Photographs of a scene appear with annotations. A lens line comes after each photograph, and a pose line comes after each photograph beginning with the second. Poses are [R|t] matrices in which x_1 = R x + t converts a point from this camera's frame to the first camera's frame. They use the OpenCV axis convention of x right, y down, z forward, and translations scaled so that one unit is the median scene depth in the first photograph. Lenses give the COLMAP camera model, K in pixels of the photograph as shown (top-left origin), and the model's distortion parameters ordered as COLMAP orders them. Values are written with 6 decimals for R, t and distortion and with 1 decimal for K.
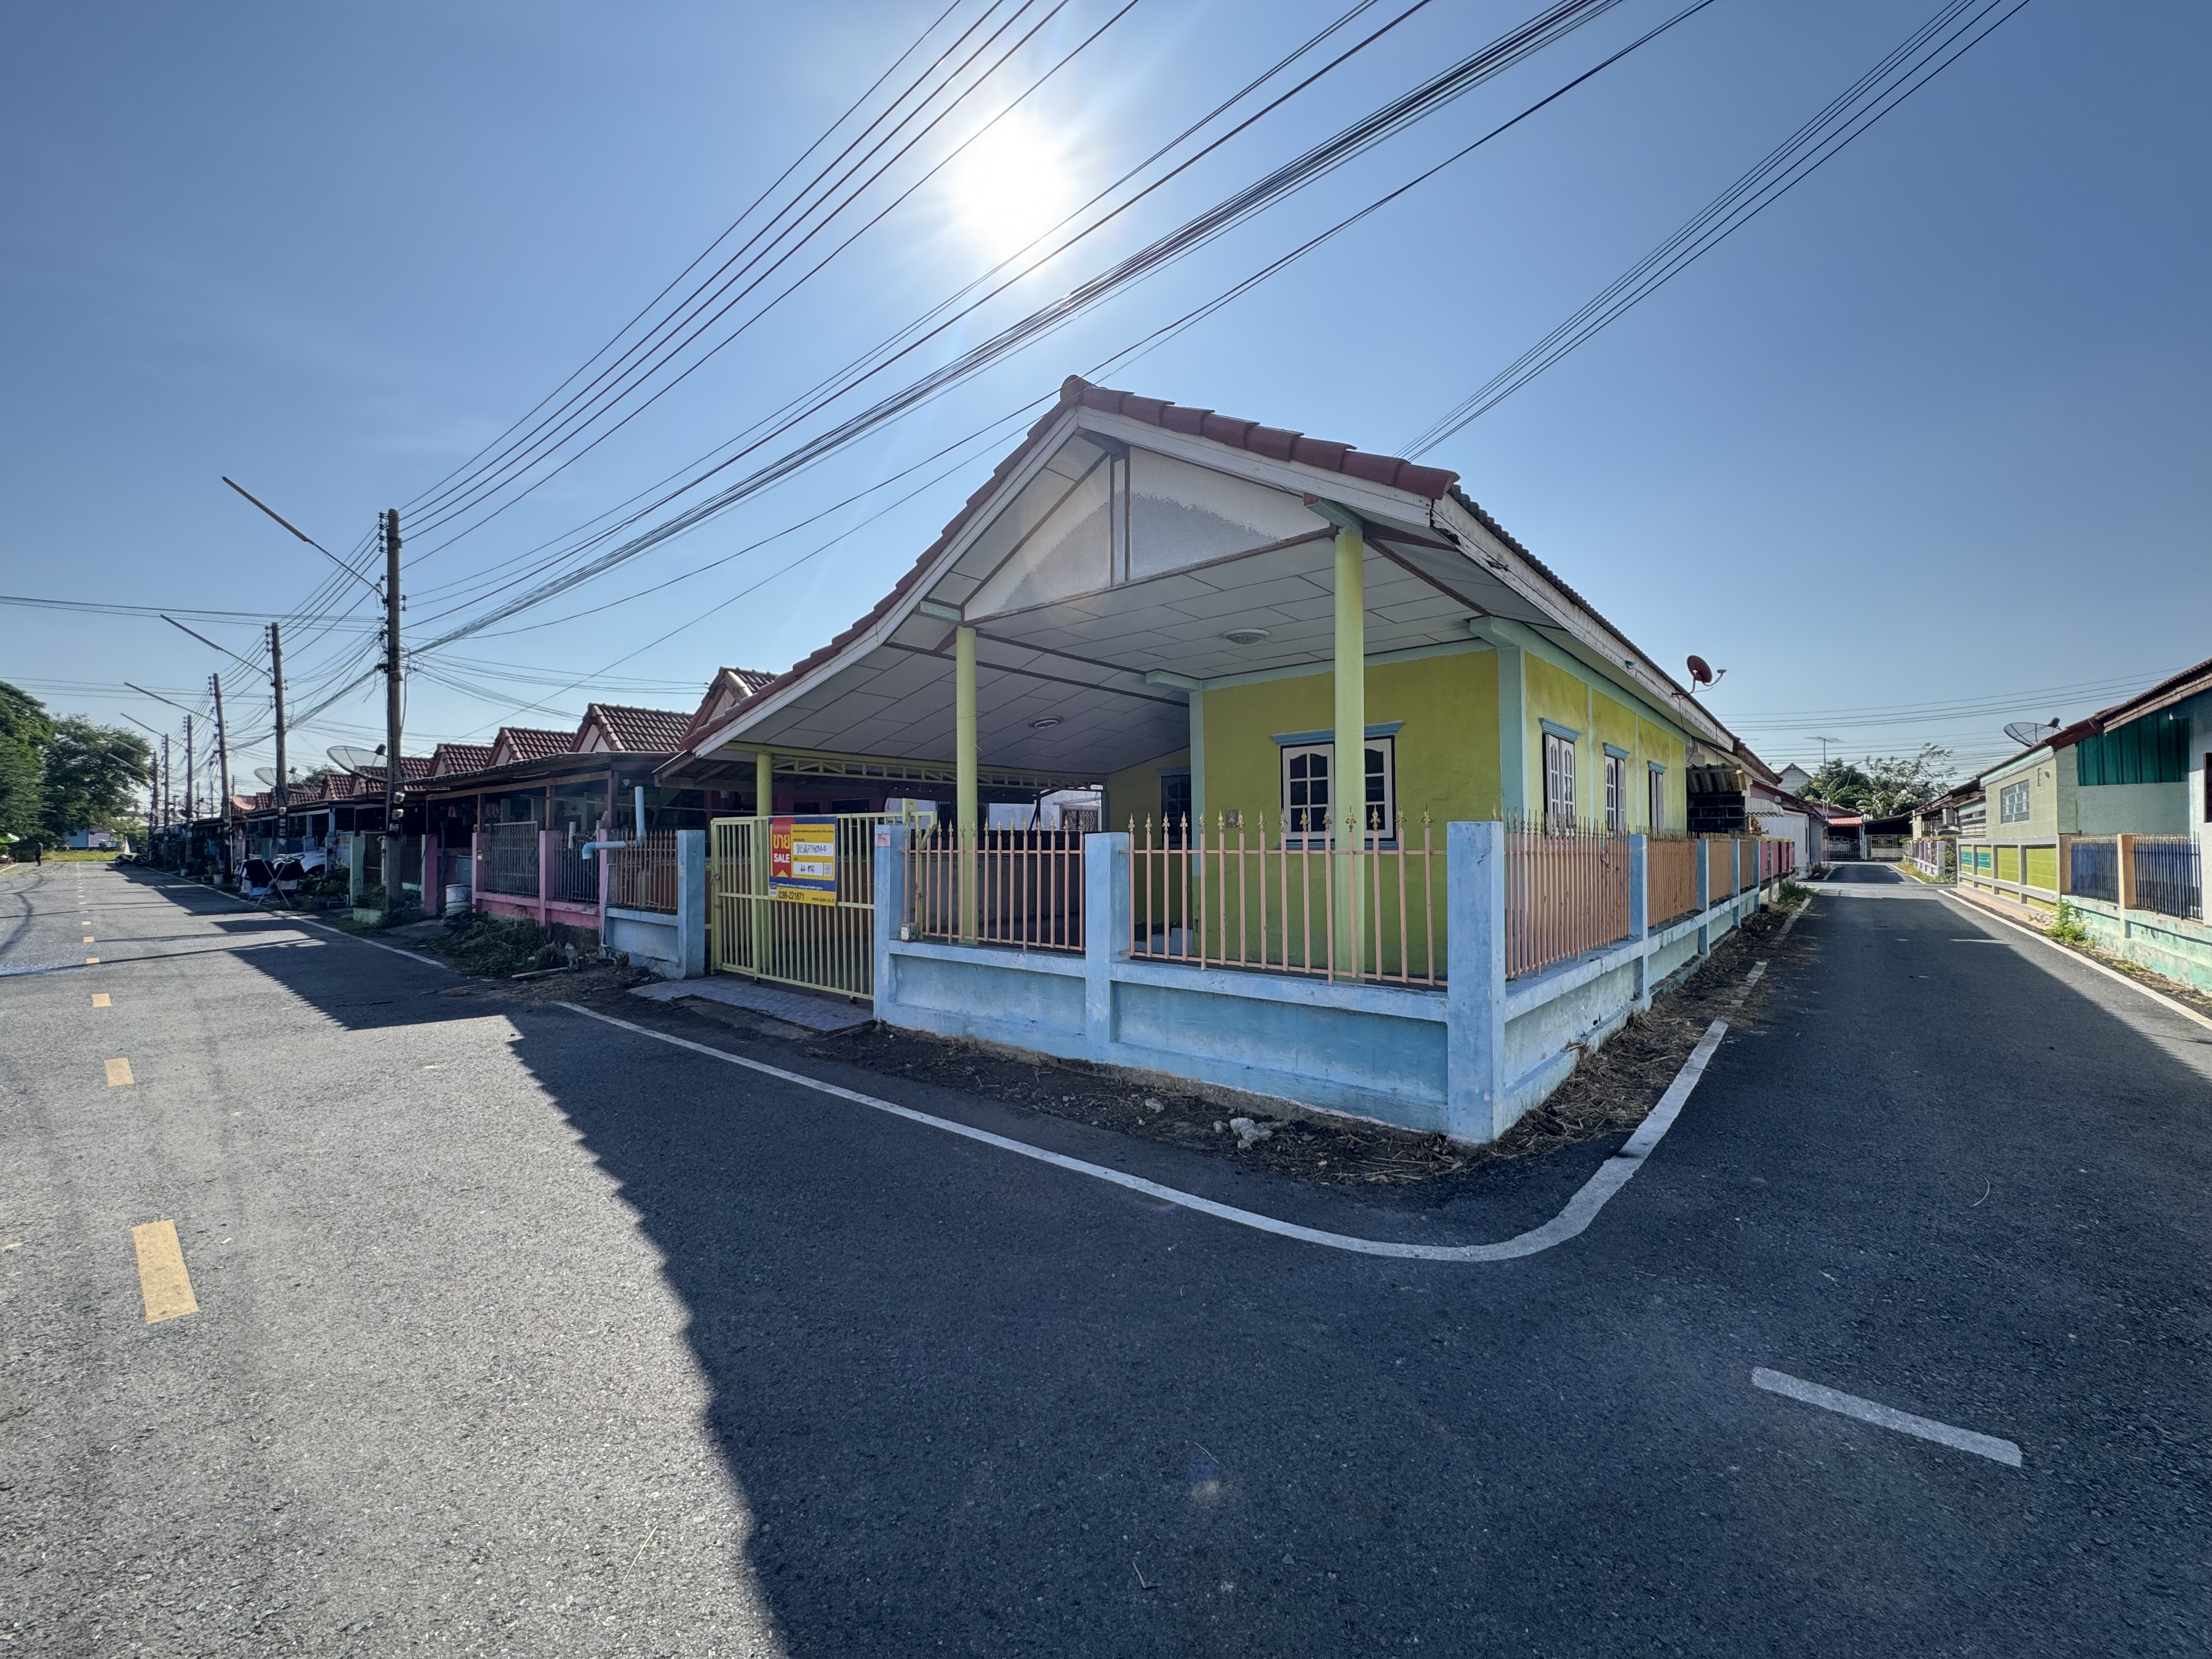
lens RADIAL K [[886.6, 0, 1107.9], [0, 886.6, 834.0], [0, 0, 1]] dist [-0.001638, -0.000304]
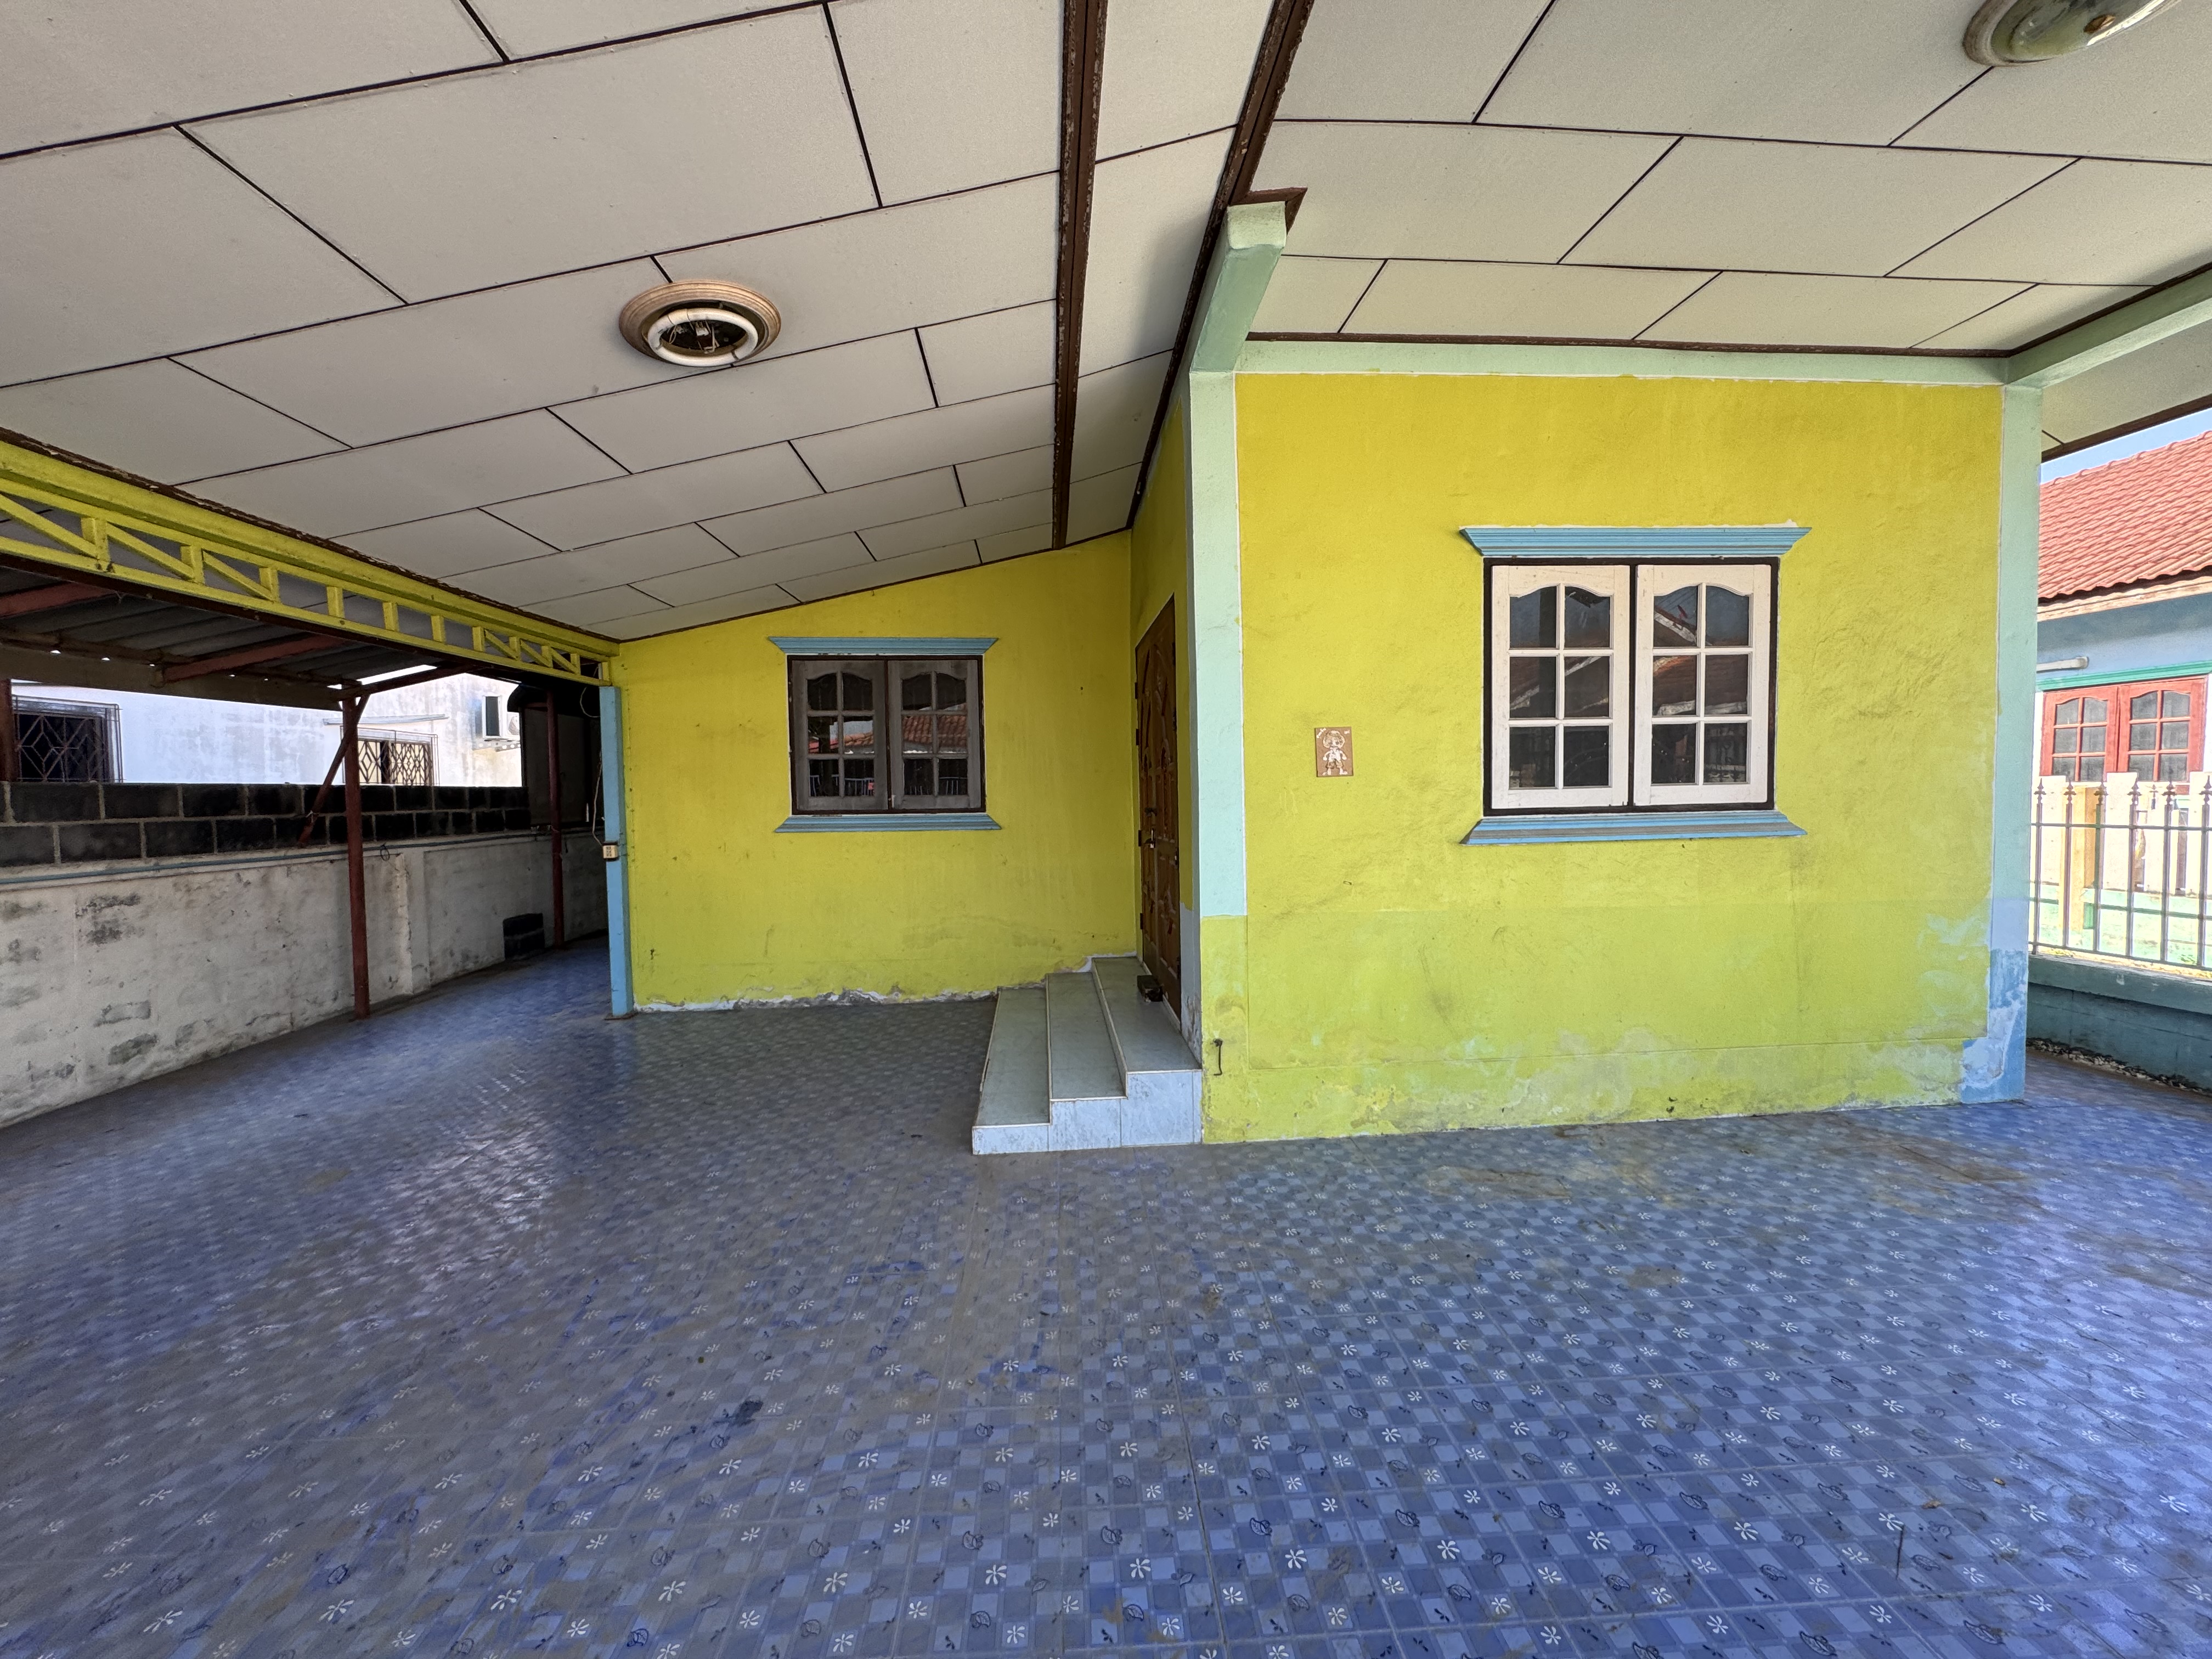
lens RADIAL K [[886.6, 0, 1121.3], [0, 886.6, 823.4], [0, 0, 1]] dist [-0.001638, -0.000304]
pose [[0.705320, -0.031564, 0.708186, -0.230699], [0.003787, 0.999162, 0.040762, -0.005007], [-0.708879, -0.026068, 0.704849, 1.087282]]
